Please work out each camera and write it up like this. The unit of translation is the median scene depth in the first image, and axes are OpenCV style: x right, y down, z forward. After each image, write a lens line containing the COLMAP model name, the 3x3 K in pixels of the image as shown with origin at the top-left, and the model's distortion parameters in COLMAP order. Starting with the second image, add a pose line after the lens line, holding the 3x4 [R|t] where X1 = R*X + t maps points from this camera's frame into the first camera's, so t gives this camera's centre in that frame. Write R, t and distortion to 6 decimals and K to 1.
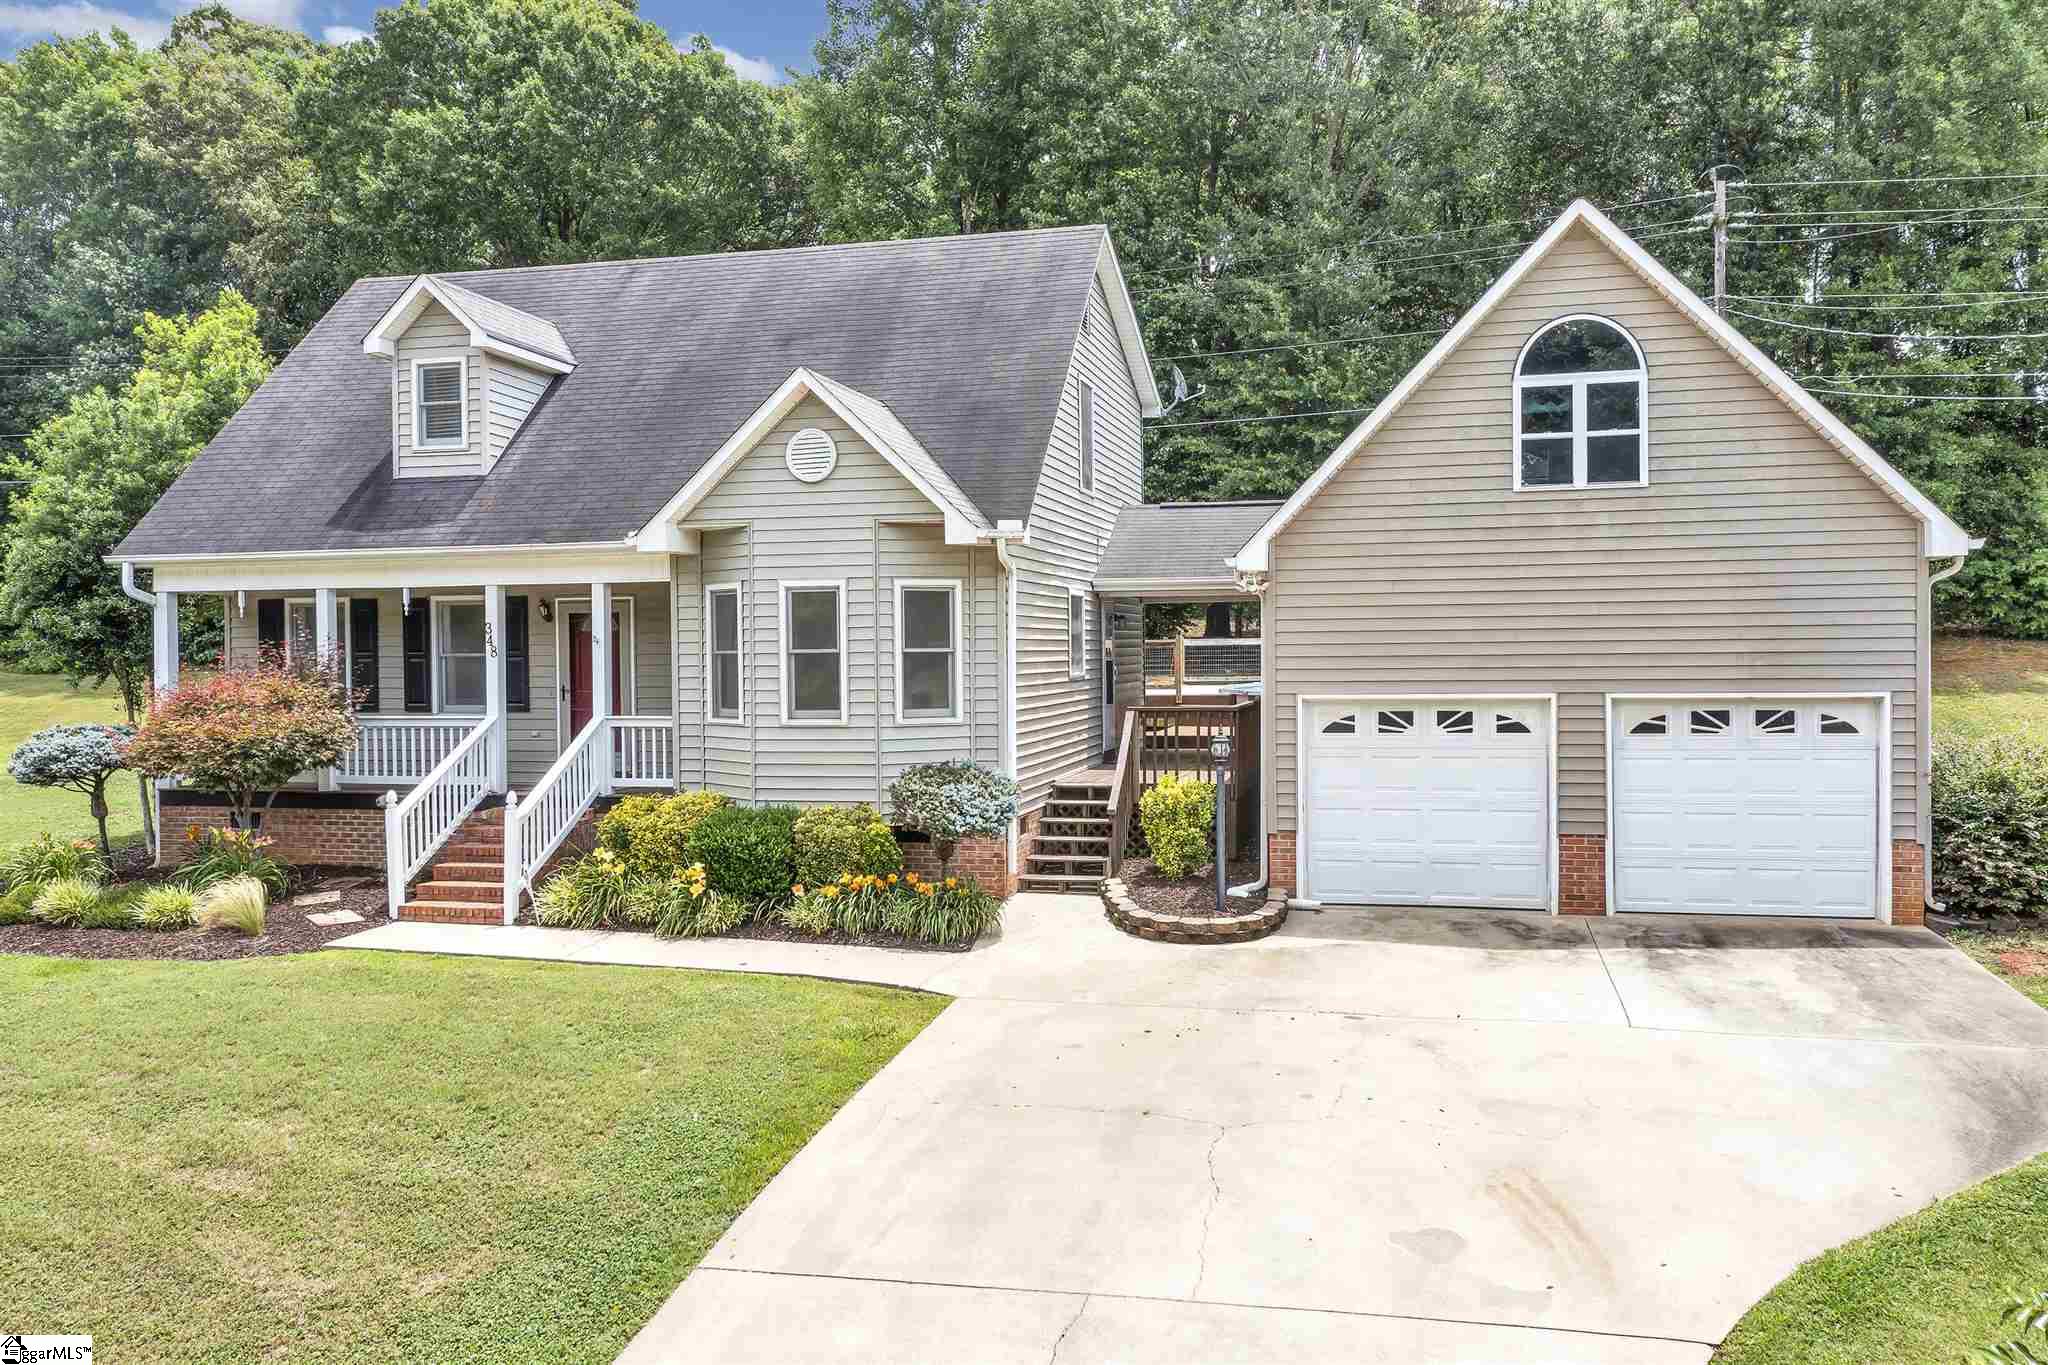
lens RADIAL K [[1620.8, 0, 1024.0], [0, 1620.8, 682.5], [0, 0, 1]] dist [-0.004294, 0.003400]
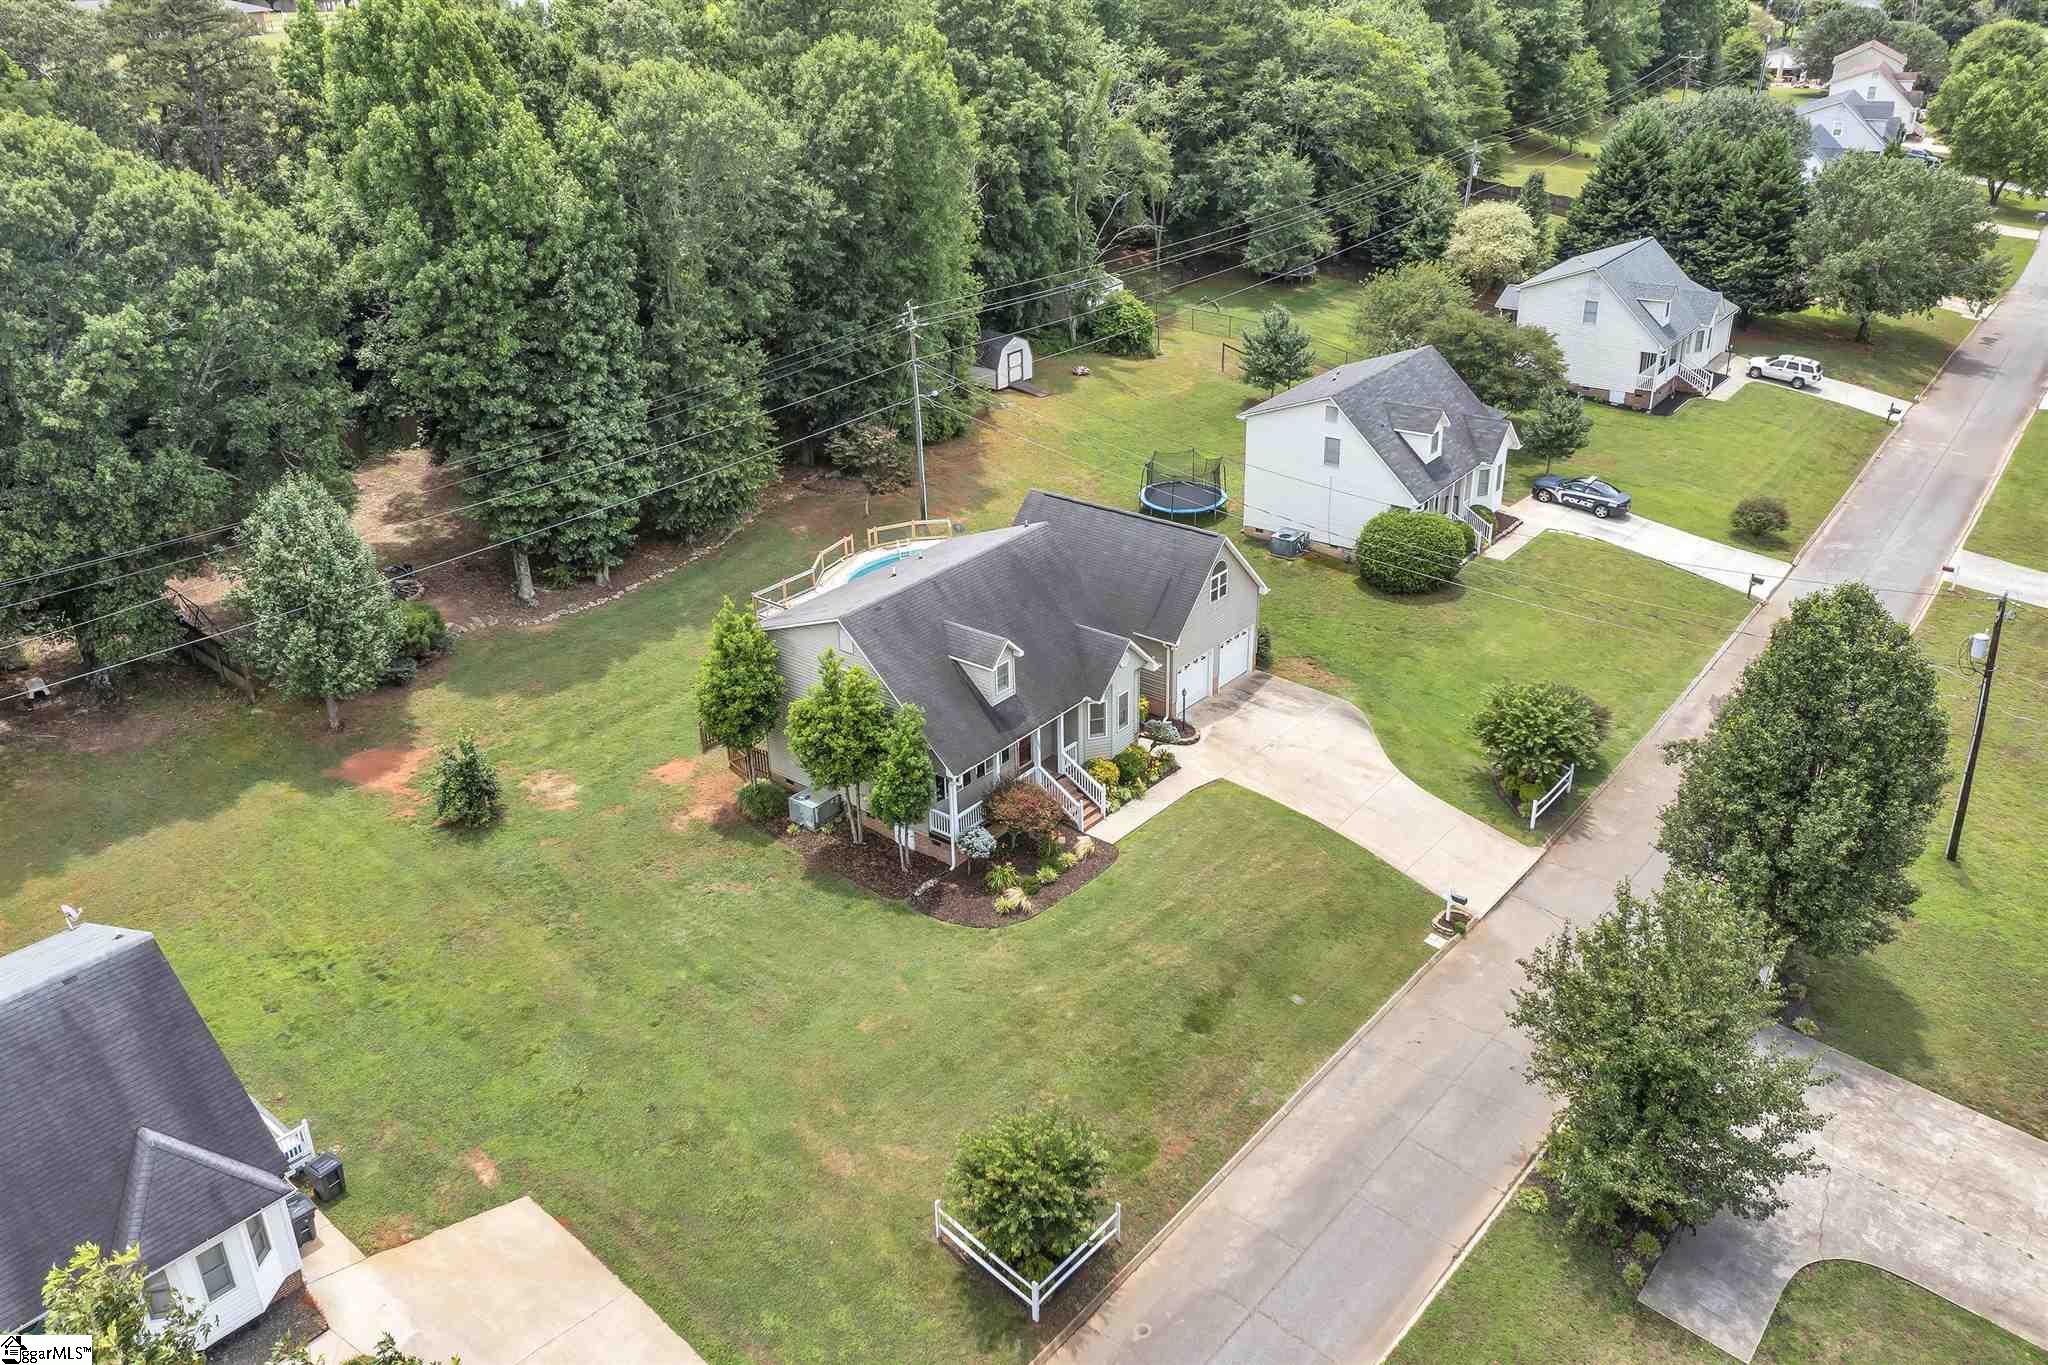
lens RADIAL K [[1626.2, 0, 1024.0], [0, 1626.2, 682.5], [0, 0, 1]] dist [0.003457, 0.006637]
pose [[0.433351, -0.383896, 0.815372, -3.053531], [0.040771, 0.912162, 0.407798, -1.509665], [-0.900302, -0.143476, 0.410938, -0.233563]]
